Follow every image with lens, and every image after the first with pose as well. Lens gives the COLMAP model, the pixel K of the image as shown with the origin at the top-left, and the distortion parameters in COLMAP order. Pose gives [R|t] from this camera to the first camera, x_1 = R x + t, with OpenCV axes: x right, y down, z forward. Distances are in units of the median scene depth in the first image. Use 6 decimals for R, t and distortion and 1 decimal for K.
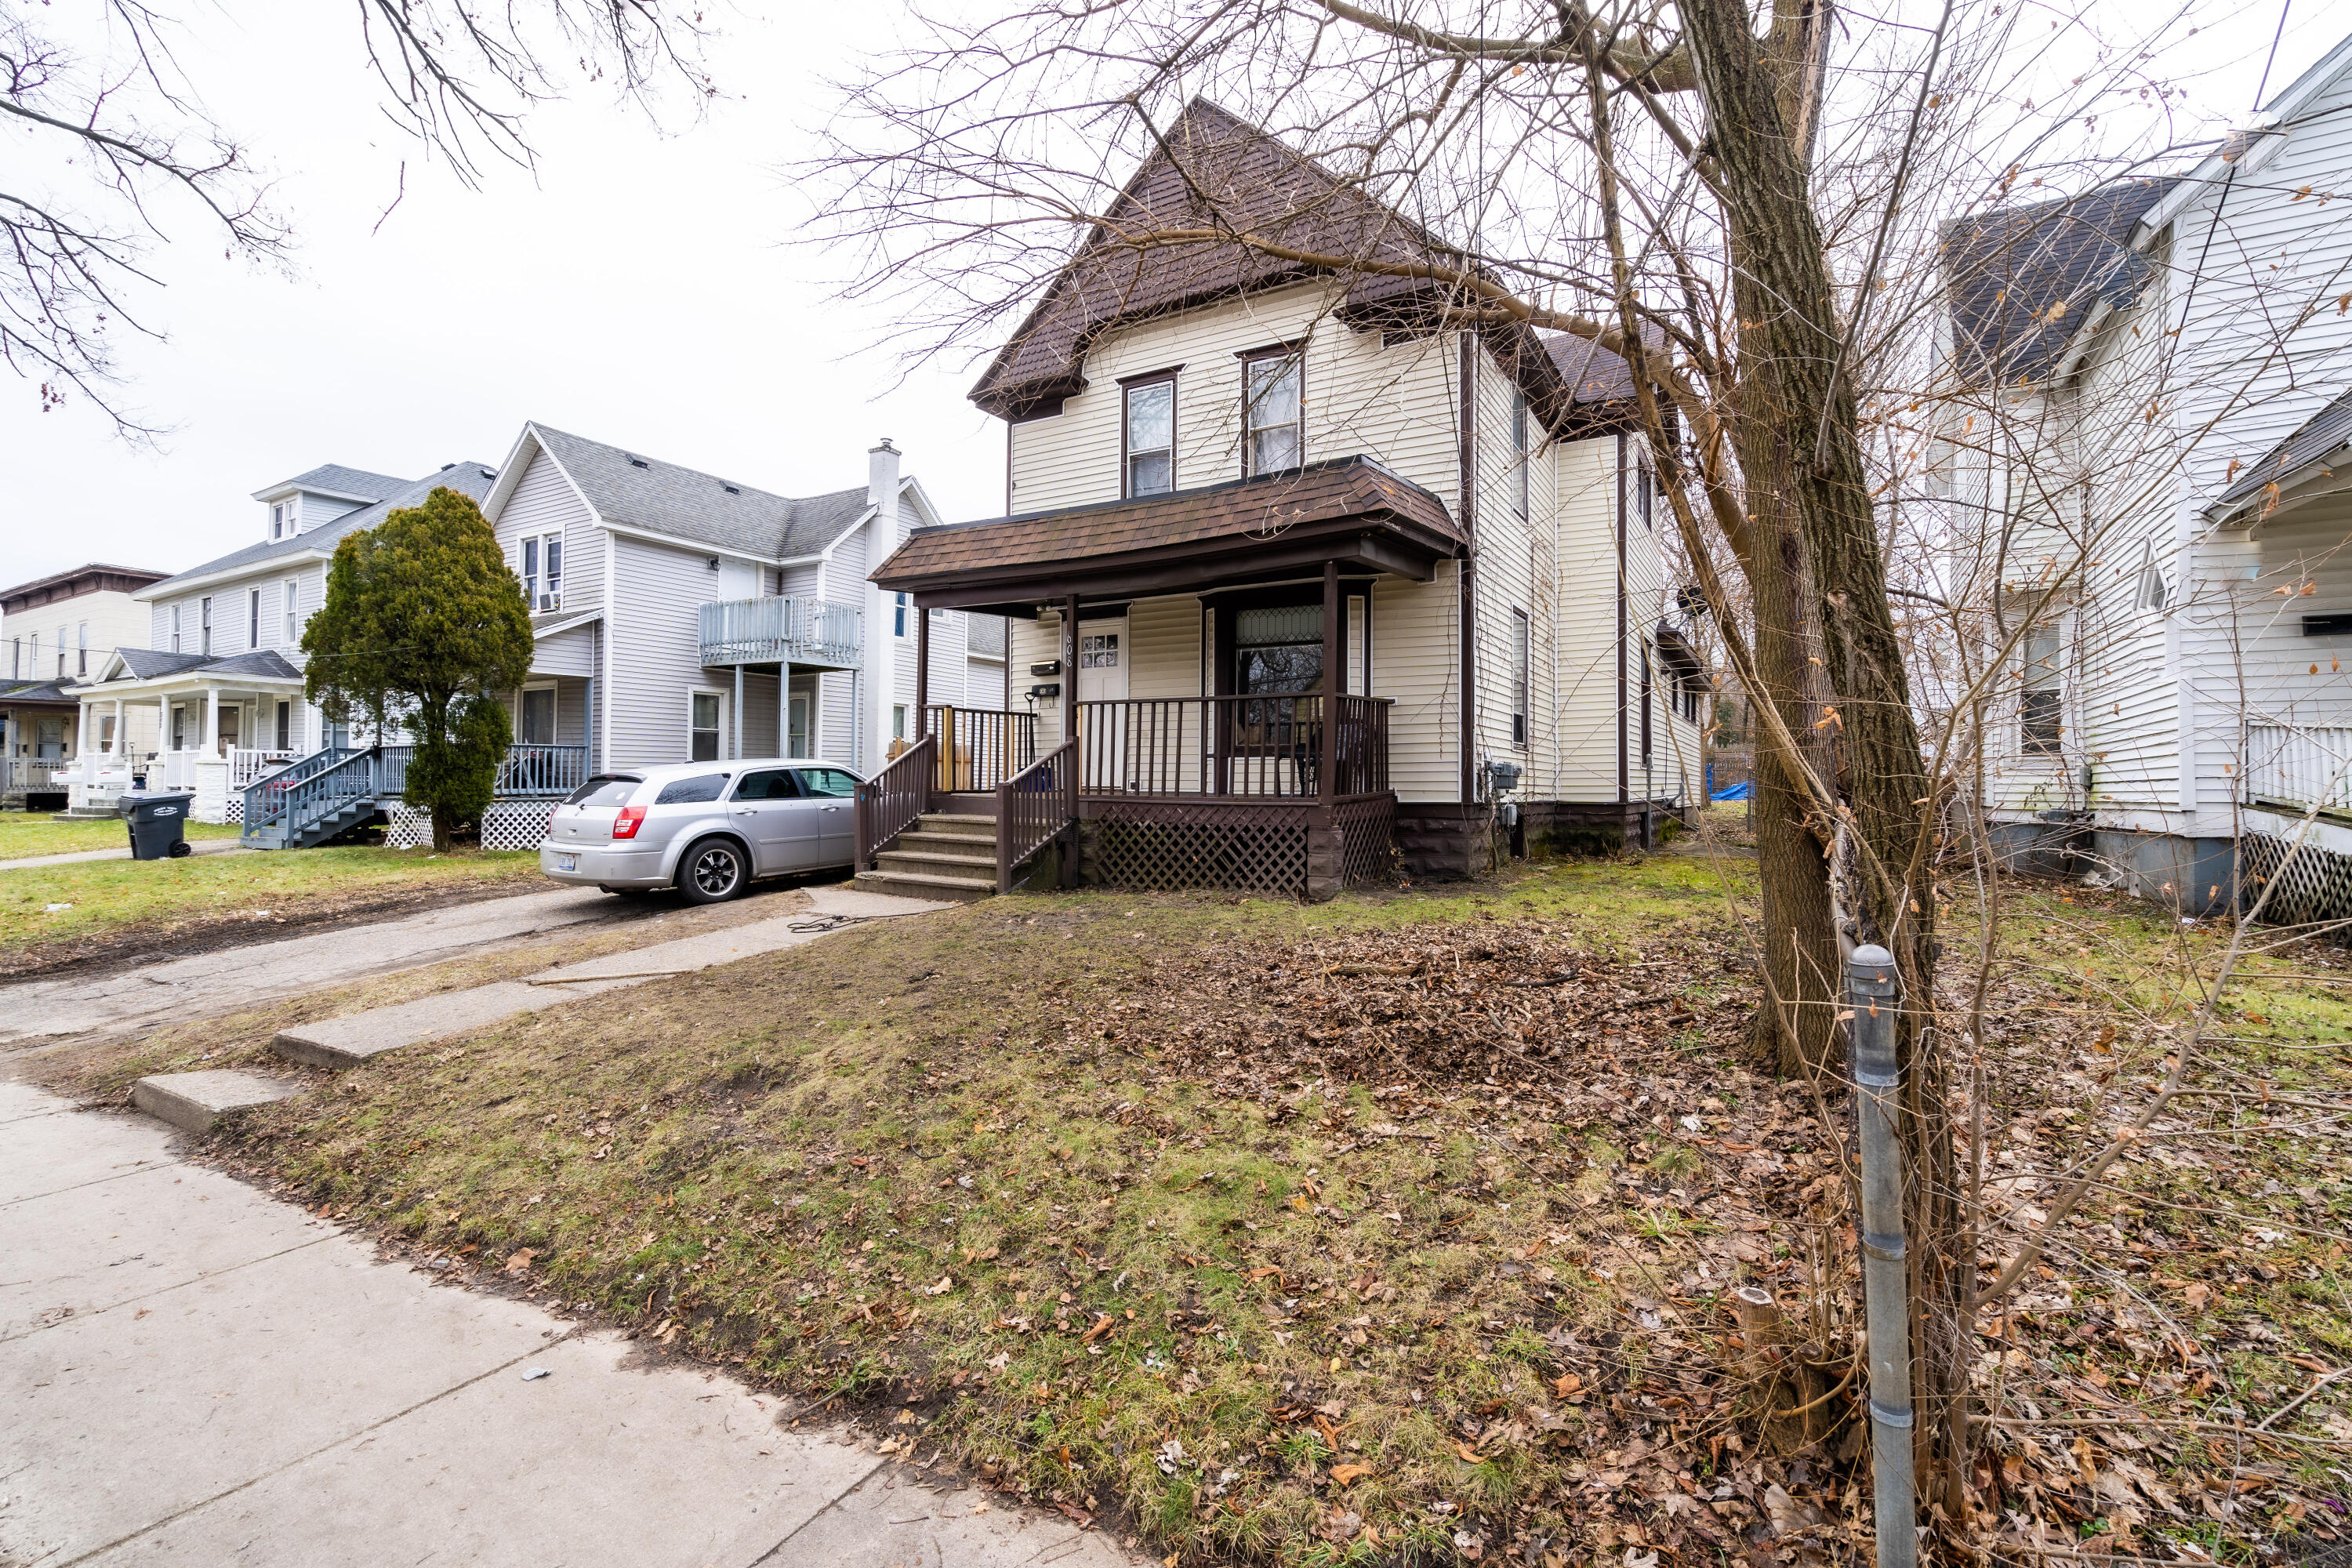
lens RADIAL K [[1076.1, 0, 1164.8], [0, 1076.1, 780.6], [0, 0, 1]] dist [-0.002011, 0.001197]
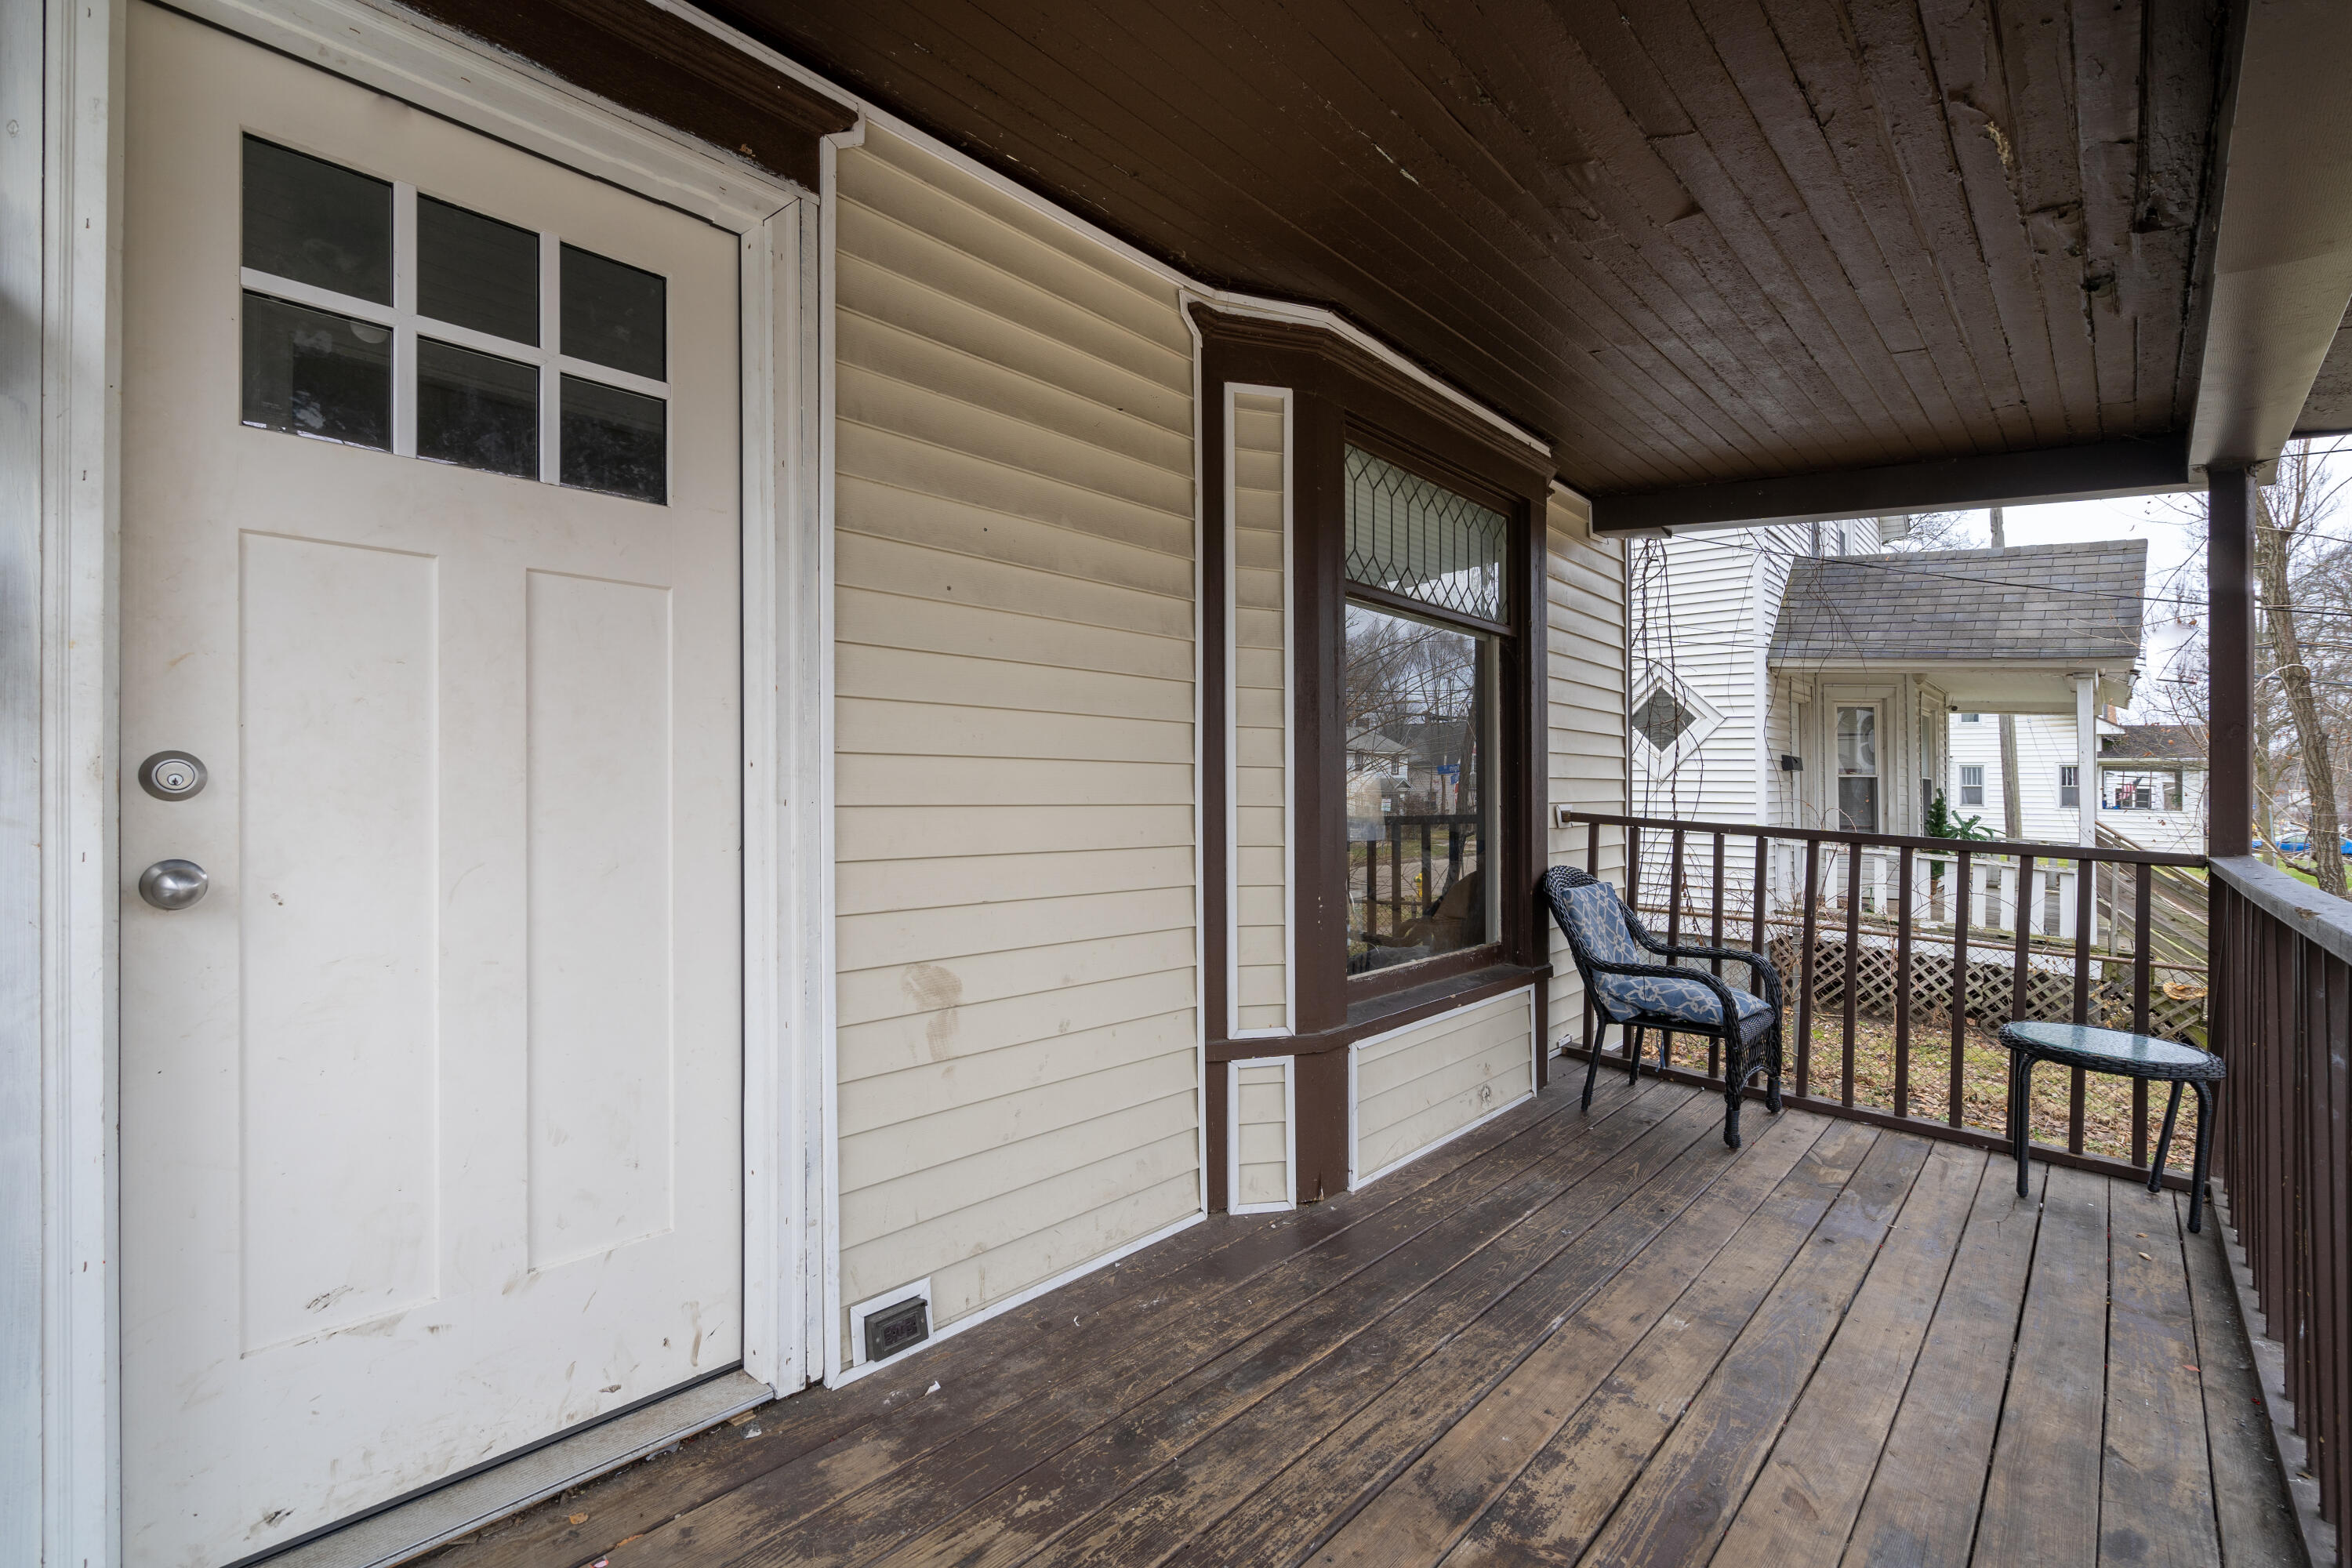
lens RADIAL K [[1076.1, 0, 1182.9], [0, 1076.1, 797.2], [0, 0, 1]] dist [-0.002011, 0.001197]
pose [[0.173455, -0.009855, 0.984792, -0.163389], [-0.007996, 0.999903, 0.011415, -0.070744], [-0.984809, -0.009854, 0.173359, 0.891286]]
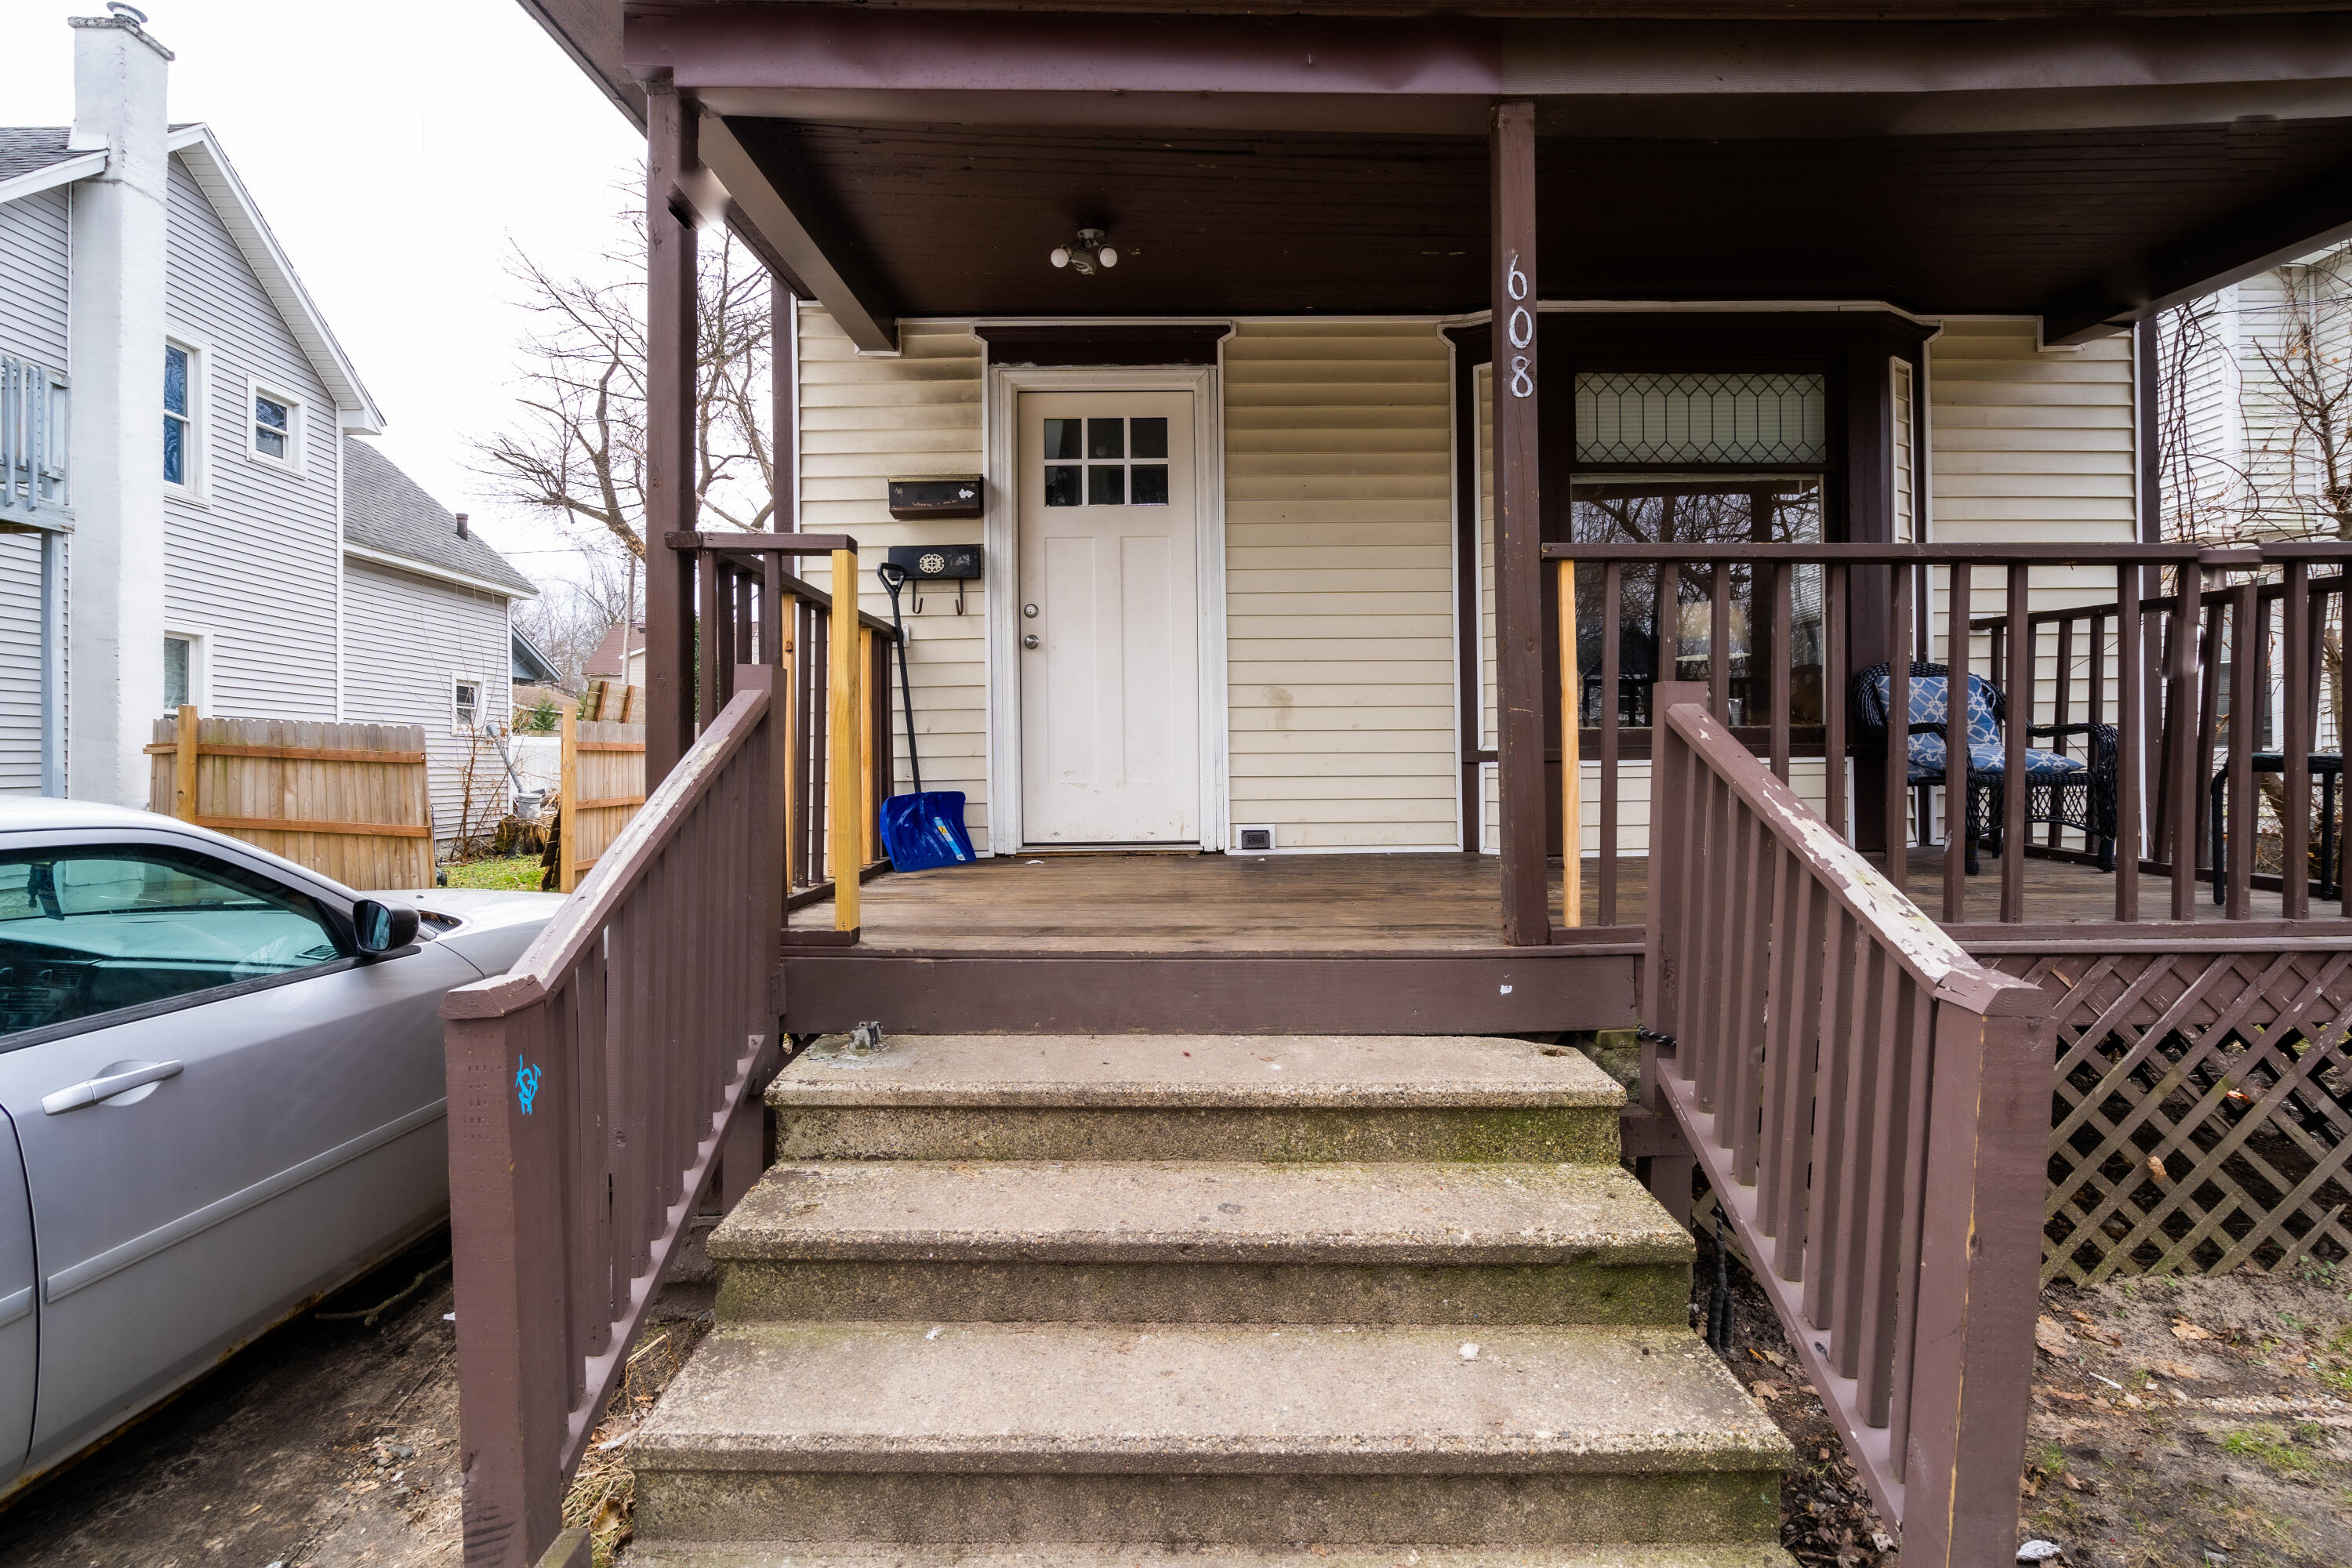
lens RADIAL K [[1076.1, 0, 1186.7], [0, 1076.1, 789.3], [0, 0, 1]] dist [-0.002011, 0.001197]
pose [[0.845178, -0.022209, 0.534023, -0.227139], [0.011997, 0.999673, 0.022587, -0.019818], [-0.534350, -0.012683, 0.845168, 0.676588]]
